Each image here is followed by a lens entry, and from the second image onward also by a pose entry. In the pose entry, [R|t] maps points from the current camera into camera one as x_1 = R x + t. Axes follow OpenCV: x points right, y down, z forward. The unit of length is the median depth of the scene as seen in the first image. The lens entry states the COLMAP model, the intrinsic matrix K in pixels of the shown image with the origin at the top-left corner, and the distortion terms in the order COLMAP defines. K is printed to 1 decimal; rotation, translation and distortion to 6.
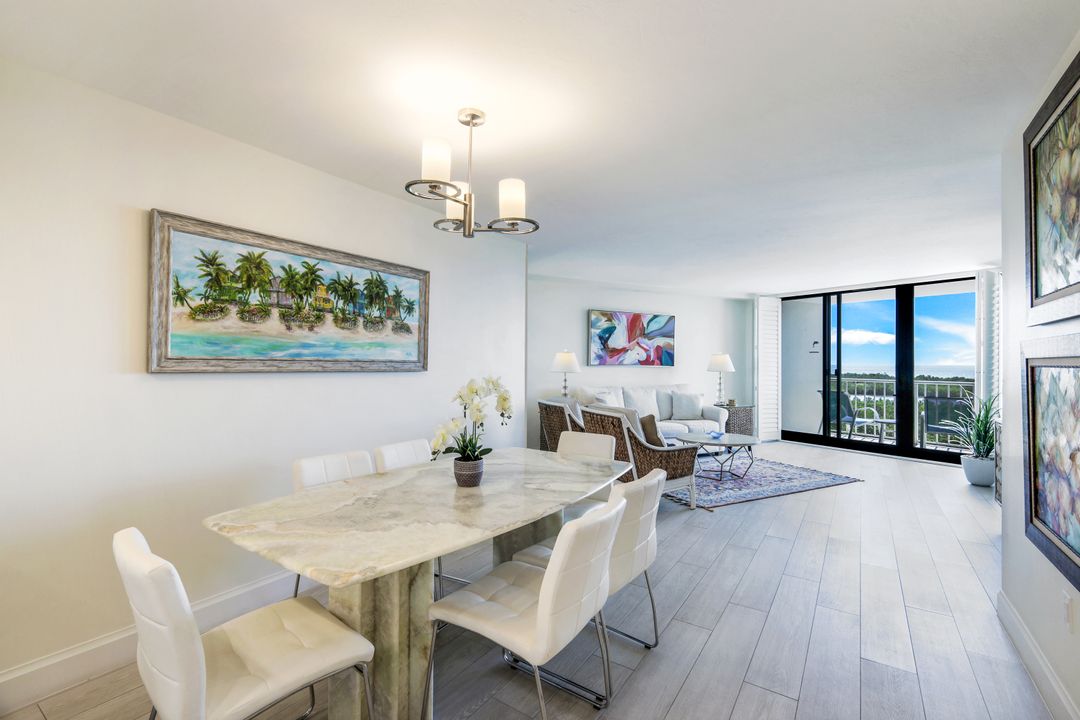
lens RADIAL K [[475.3, 0, 535.7], [0, 475.3, 357.7], [0, 0, 1]] dist [0.004108, -0.000234]
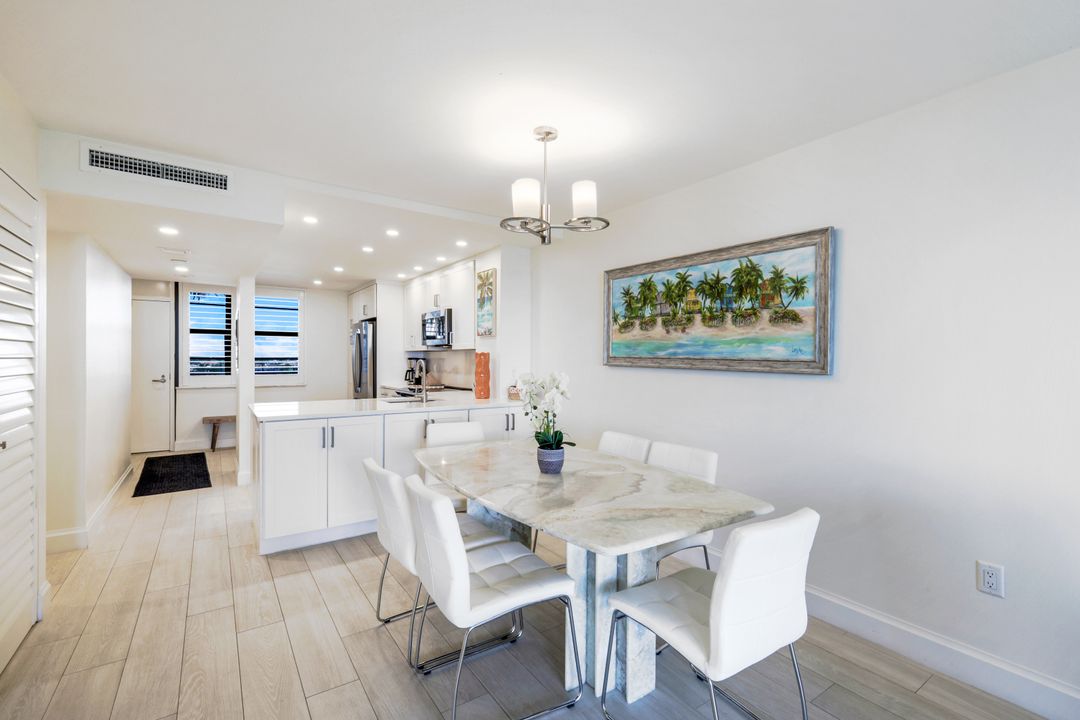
lens RADIAL K [[475.3, 0, 541.9], [0, 475.3, 359.4], [0, 0, 1]] dist [0.004108, -0.000234]
pose [[-0.355445, -0.000960, -0.934697, 0.292832], [0.000153, 0.999999, -0.001085, 0.003682], [0.934697, -0.000528, -0.355444, 0.455111]]
